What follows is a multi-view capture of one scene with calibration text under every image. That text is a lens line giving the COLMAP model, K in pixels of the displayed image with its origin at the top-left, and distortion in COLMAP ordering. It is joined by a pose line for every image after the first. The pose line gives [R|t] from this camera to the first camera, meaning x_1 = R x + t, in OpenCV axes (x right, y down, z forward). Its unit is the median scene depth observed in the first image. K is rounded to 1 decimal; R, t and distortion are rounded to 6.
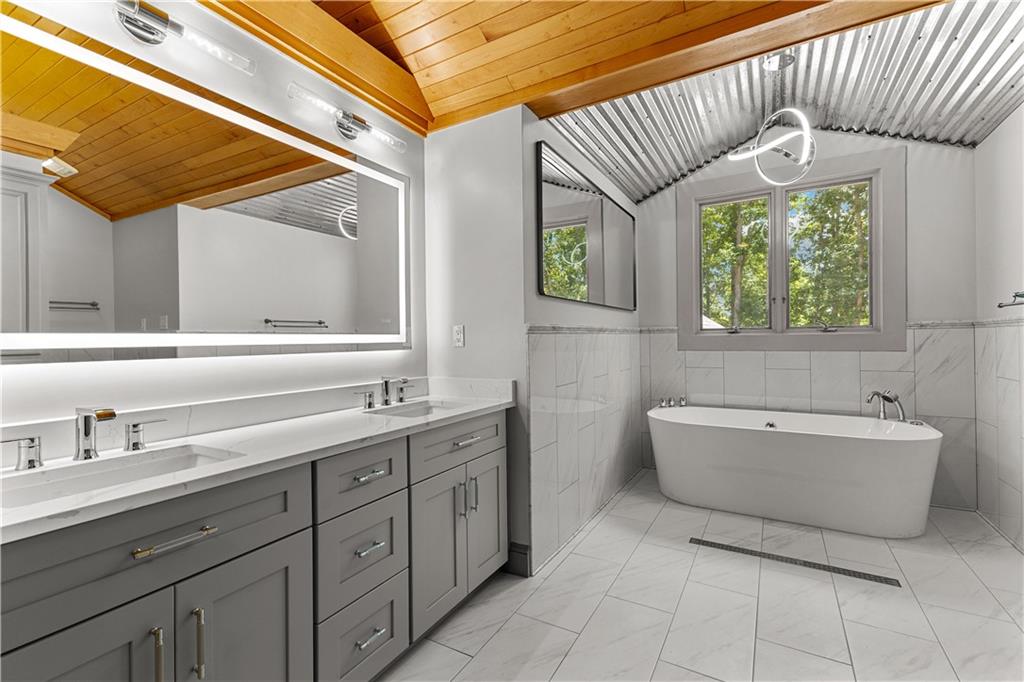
lens RADIAL K [[447.3, 0, 514.4], [0, 447.3, 338.7], [0, 0, 1]] dist [0.013629, -0.005457]
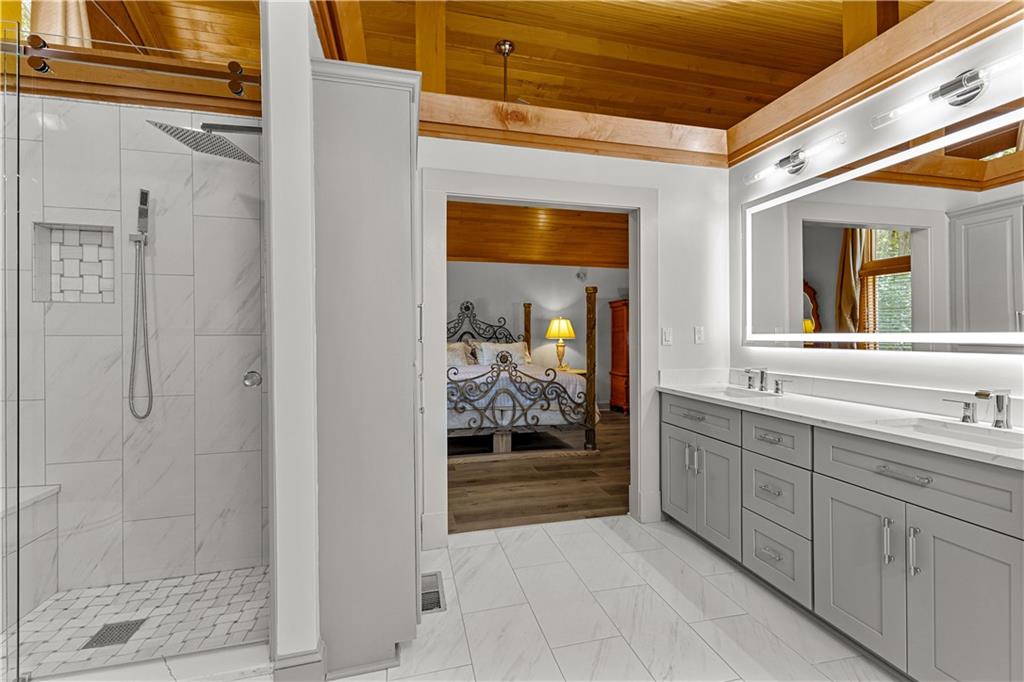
lens RADIAL K [[447.3, 0, 514.4], [0, 447.3, 338.7], [0, 0, 1]] dist [0.013629, -0.005457]
pose [[-0.717420, 0.017167, -0.696429, 0.483618], [0.010958, 0.999851, 0.013359, -0.011380], [0.696555, 0.001953, -0.717501, 0.578027]]
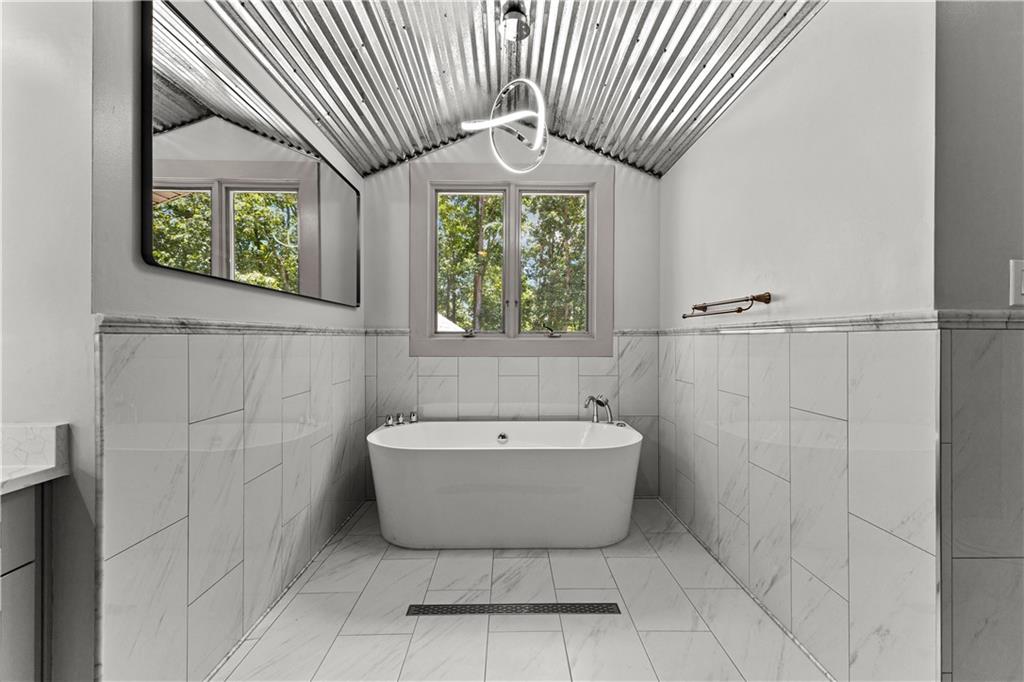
lens RADIAL K [[447.3, 0, 514.4], [0, 447.3, 338.7], [0, 0, 1]] dist [0.013629, -0.005457]
pose [[0.856920, 0.013712, 0.515267, 0.109070], [-0.011876, 0.999906, -0.006860, -0.004478], [-0.515313, -0.000241, 0.857002, 0.189707]]
